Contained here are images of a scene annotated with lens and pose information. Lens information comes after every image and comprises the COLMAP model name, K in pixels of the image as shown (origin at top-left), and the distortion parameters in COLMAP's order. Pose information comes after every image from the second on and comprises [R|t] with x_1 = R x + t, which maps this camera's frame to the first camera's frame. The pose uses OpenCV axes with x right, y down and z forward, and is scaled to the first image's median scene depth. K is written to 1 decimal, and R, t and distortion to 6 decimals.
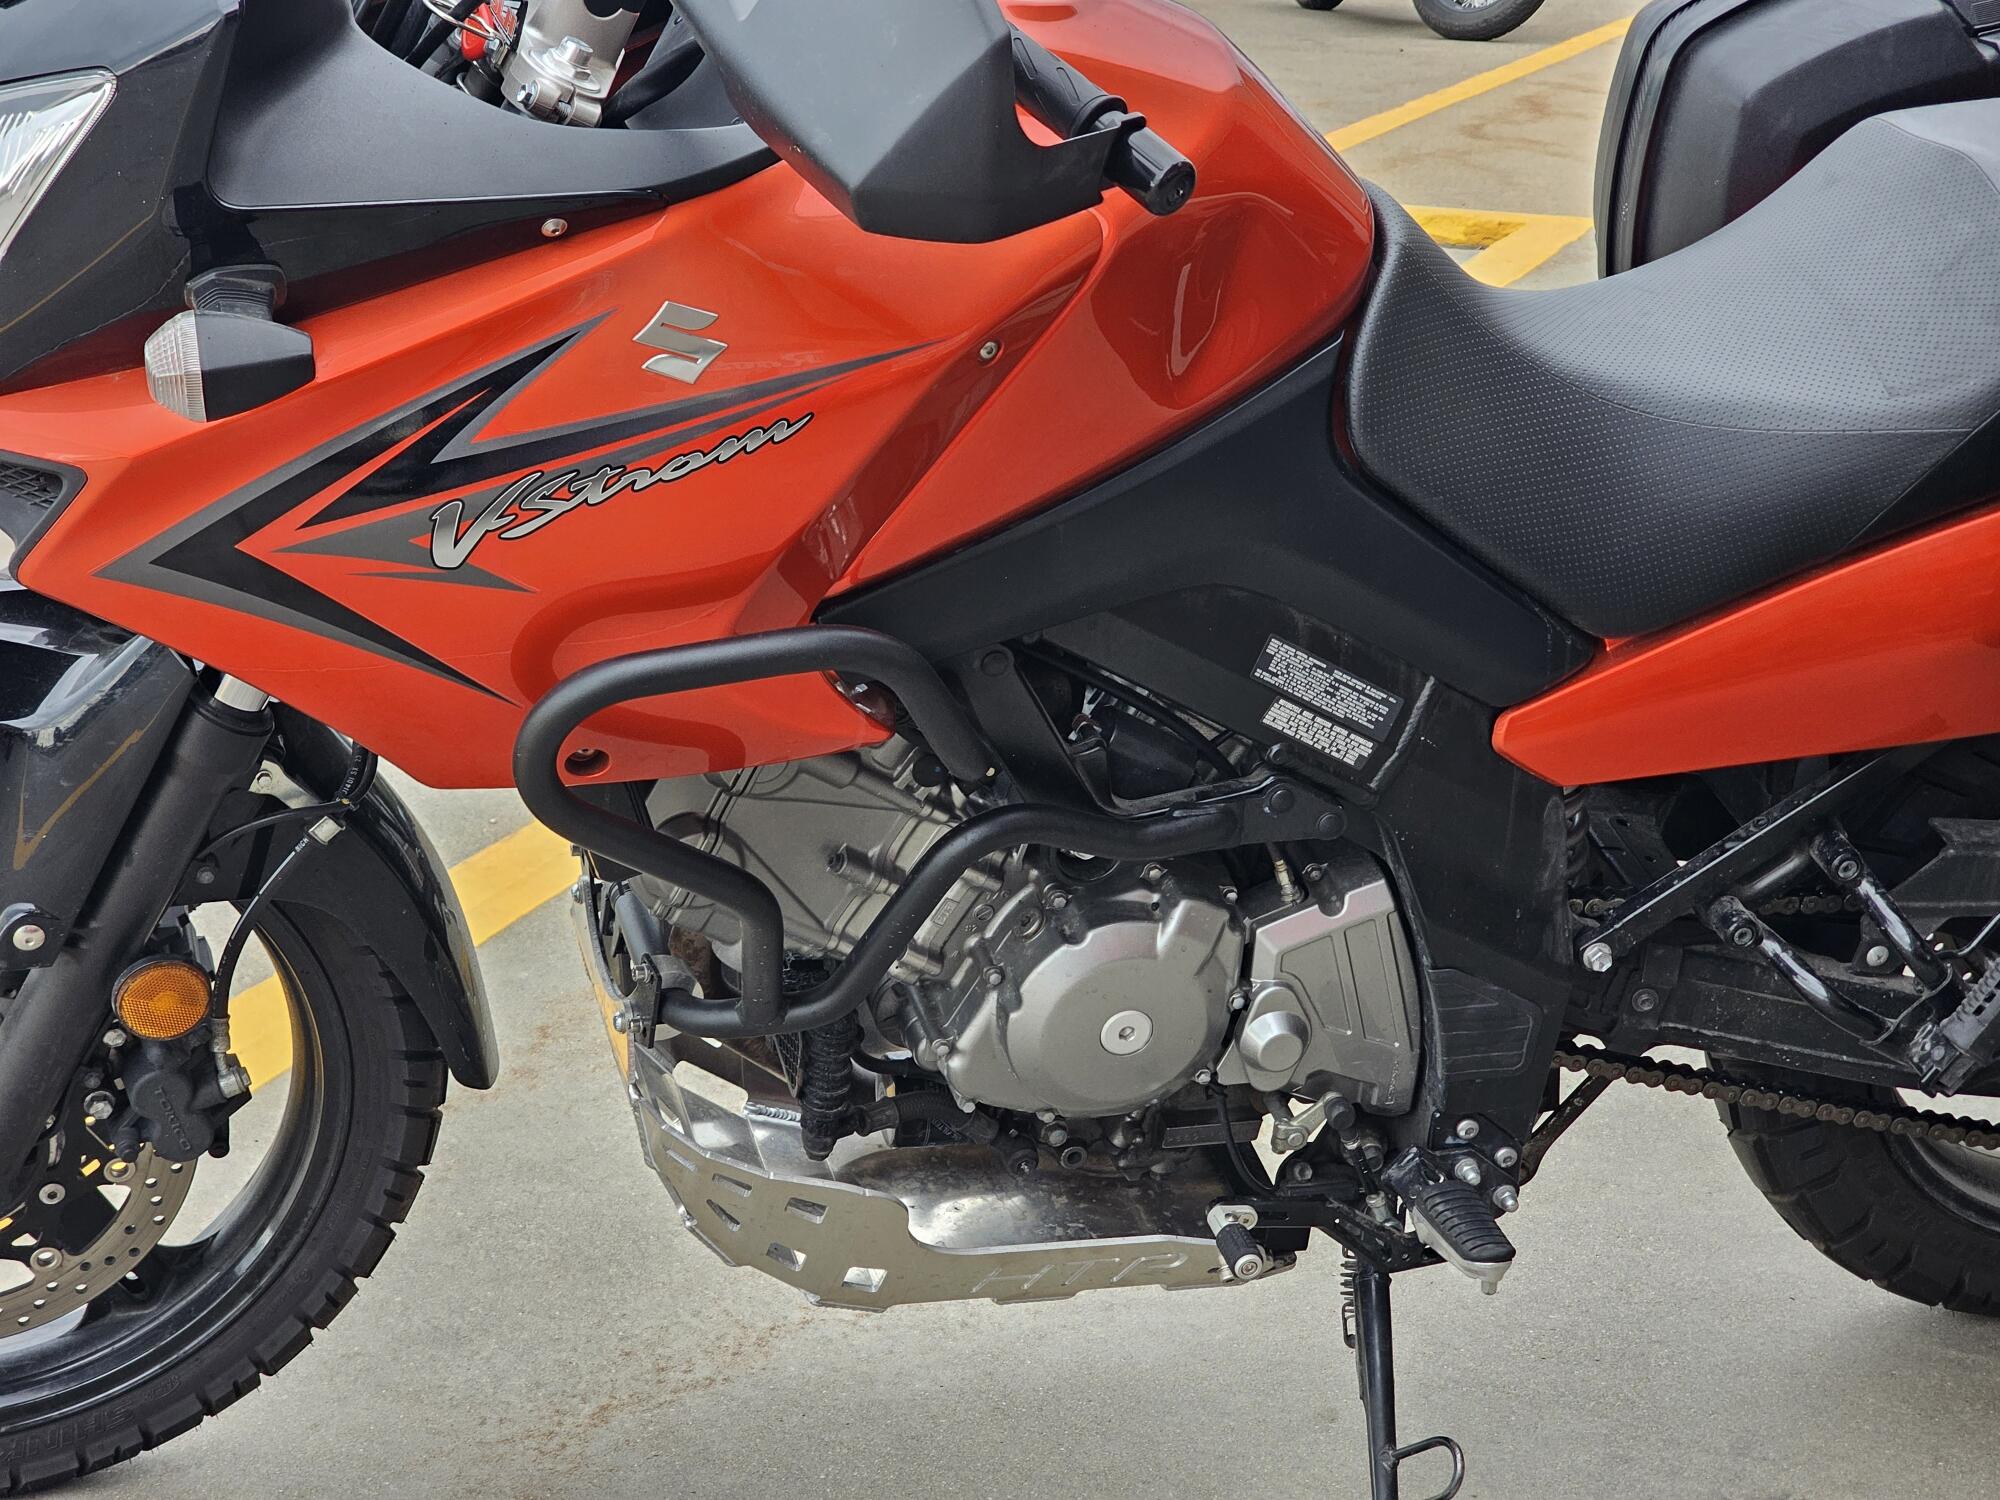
lens RADIAL K [[3838.3, 0, 942.9], [0, 3838.3, 777.7], [0, 0, 1]] dist [-0.048633, 0.633597]
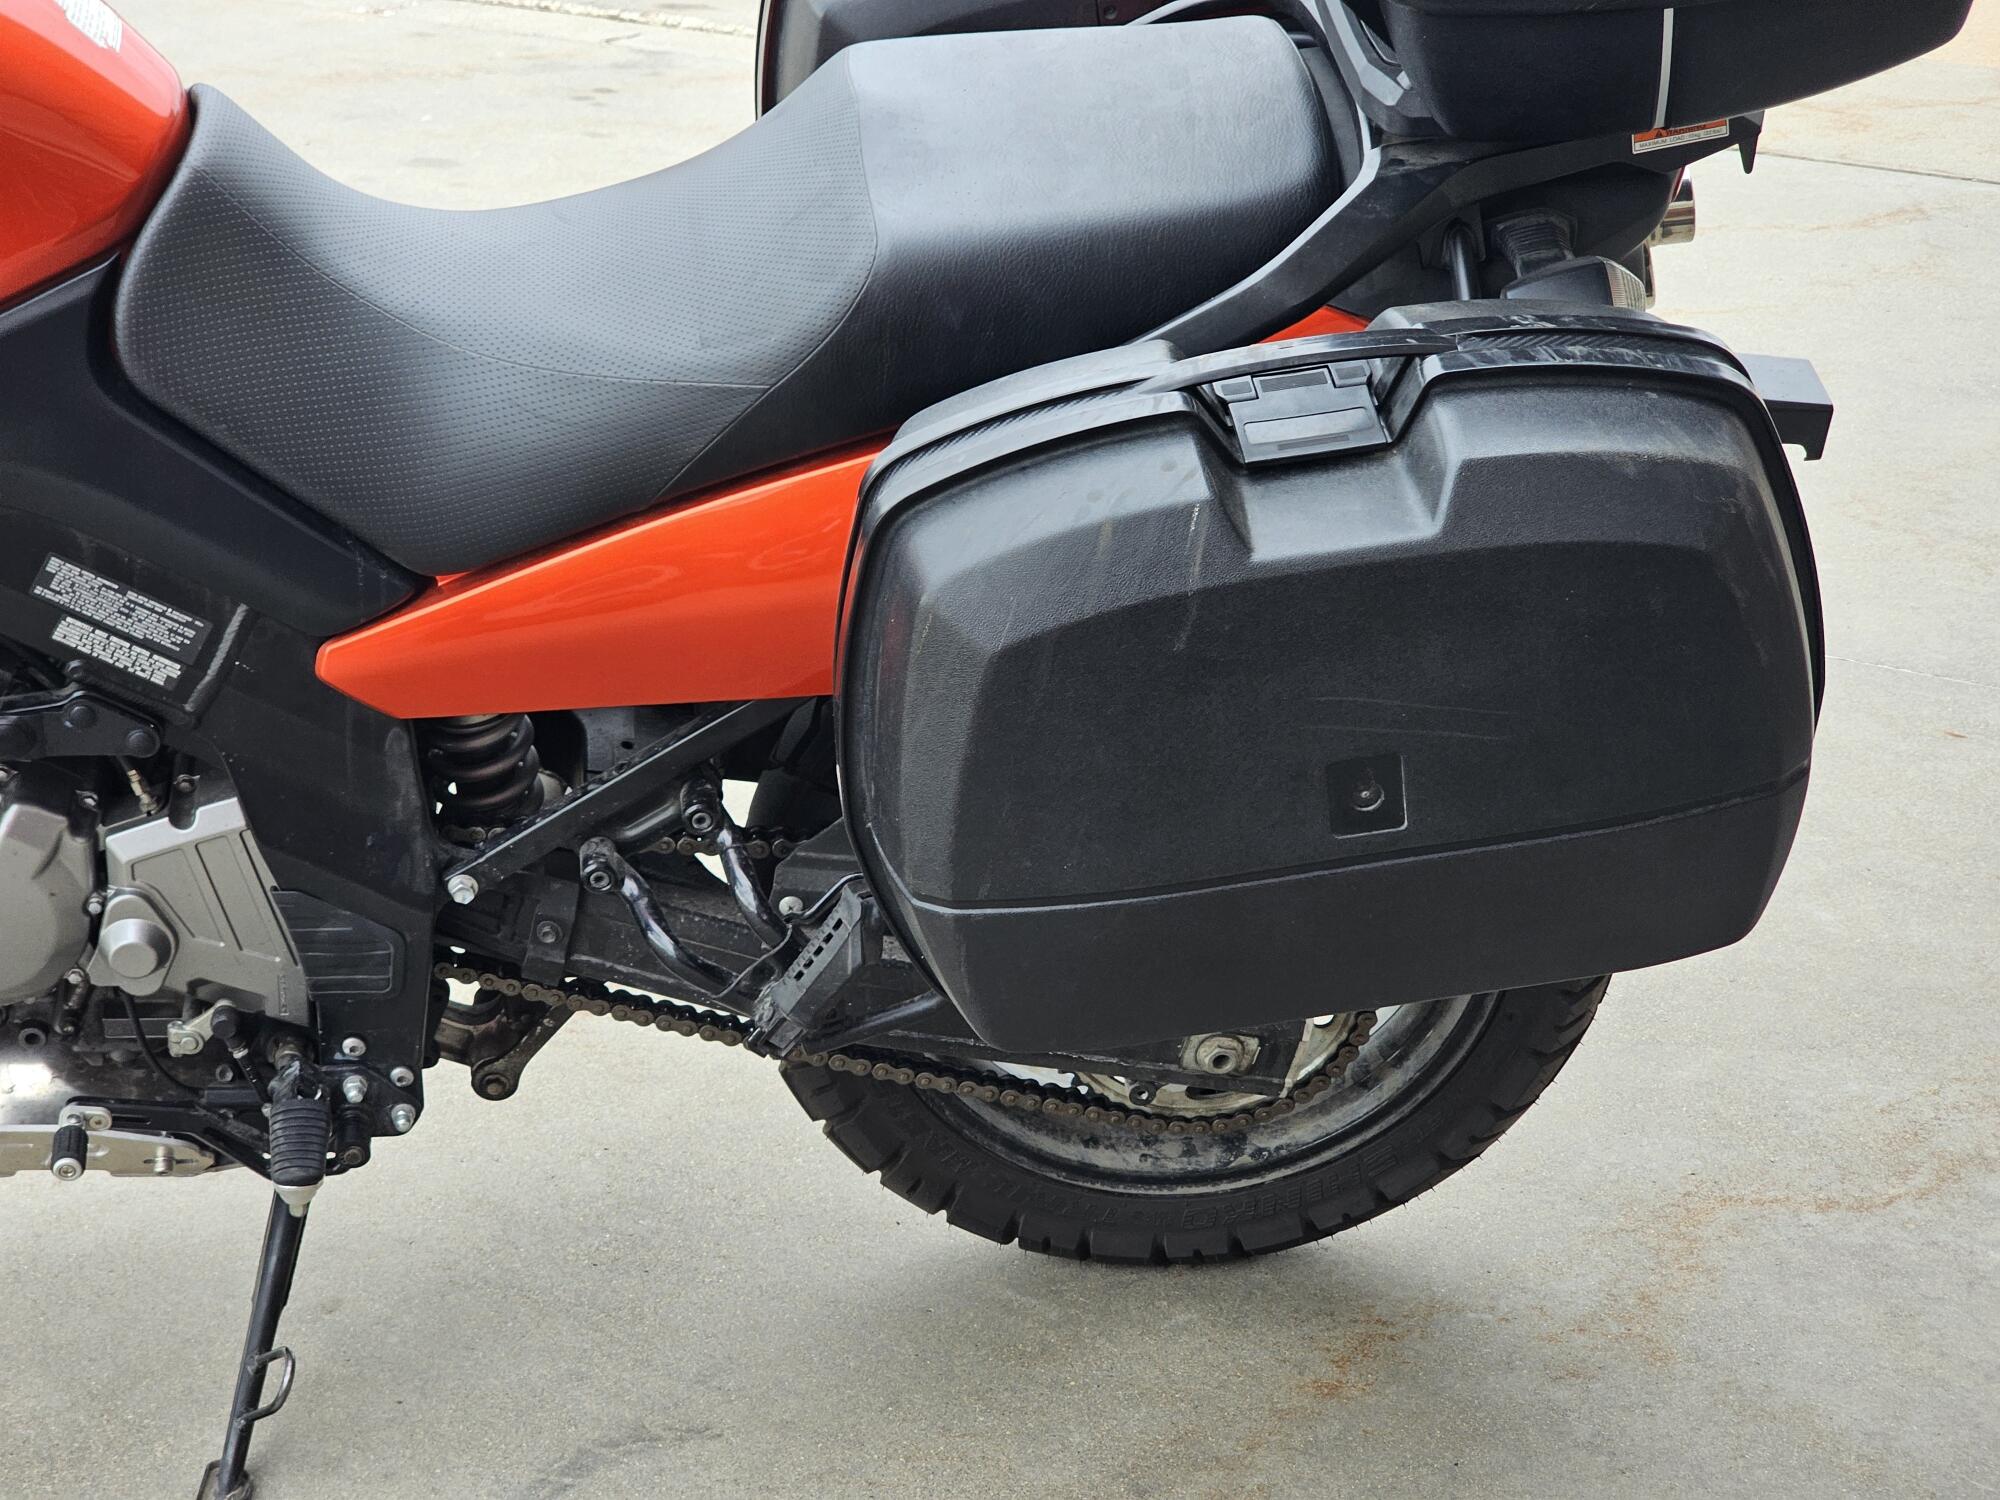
lens RADIAL K [[3838.3, 0, 942.9], [0, 3838.3, 777.7], [0, 0, 1]] dist [-0.048633, 0.633597]
pose [[0.988367, 0.072806, -0.133532, 0.448346], [-0.063209, 0.995197, 0.074755, -0.067693], [0.138333, -0.065445, 0.988221, 0.038291]]
